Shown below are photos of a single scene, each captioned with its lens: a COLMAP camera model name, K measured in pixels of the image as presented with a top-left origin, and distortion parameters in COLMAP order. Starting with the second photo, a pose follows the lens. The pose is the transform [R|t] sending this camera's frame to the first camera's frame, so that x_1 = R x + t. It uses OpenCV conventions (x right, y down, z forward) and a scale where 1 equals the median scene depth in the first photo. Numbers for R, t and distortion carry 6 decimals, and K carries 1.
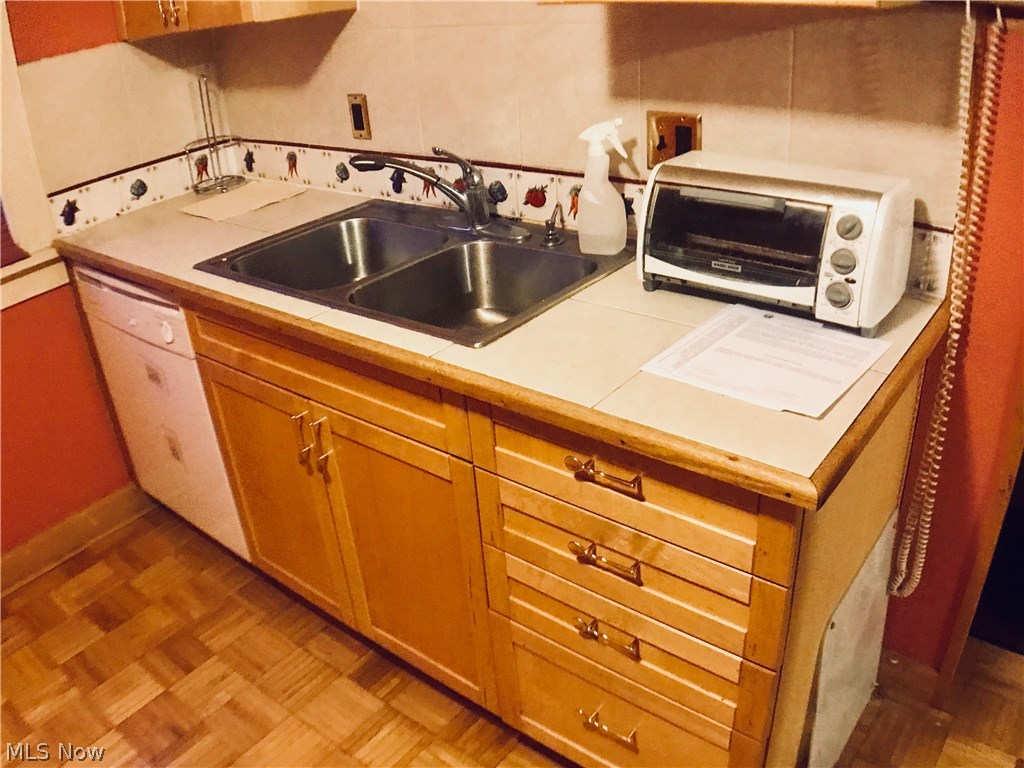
lens RADIAL K [[832.8, 0, 512.0], [0, 832.8, 384.0], [0, 0, 1]] dist [-0.185041, -0.006718]
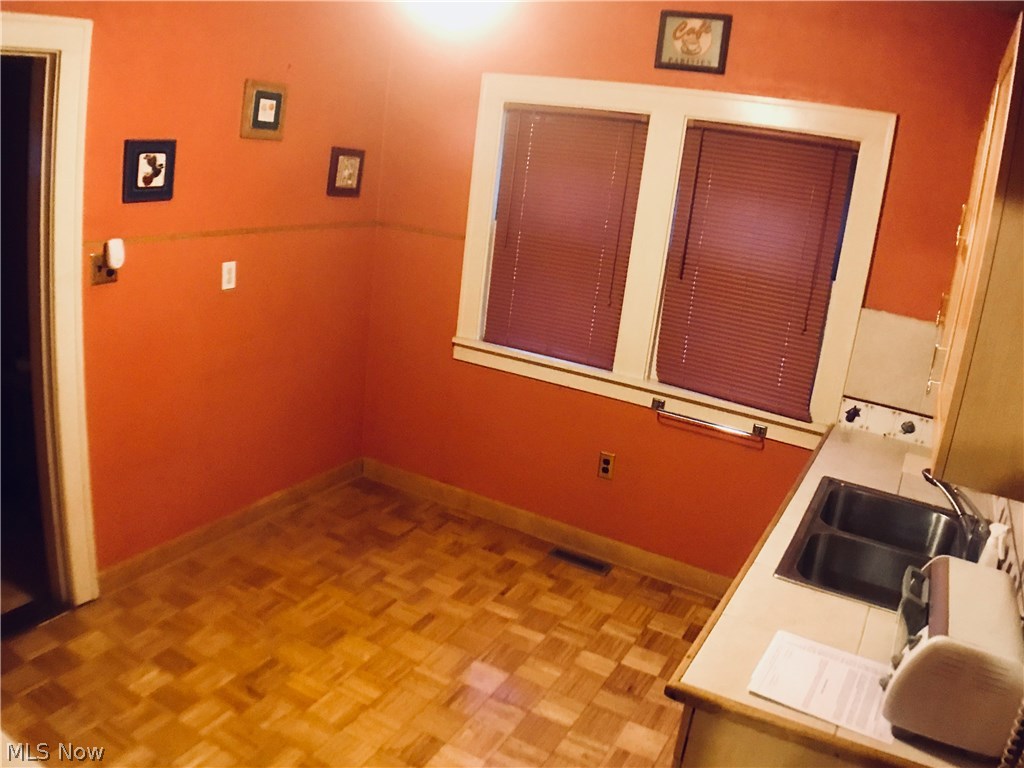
lens RADIAL K [[832.8, 0, 512.0], [0, 832.8, 384.0], [0, 0, 1]] dist [-0.185041, -0.006718]
pose [[0.161130, 0.366929, -0.916188, 0.718049], [-0.571657, 0.791434, 0.216428, -0.235021], [0.804515, 0.488872, 0.337281, -0.058918]]
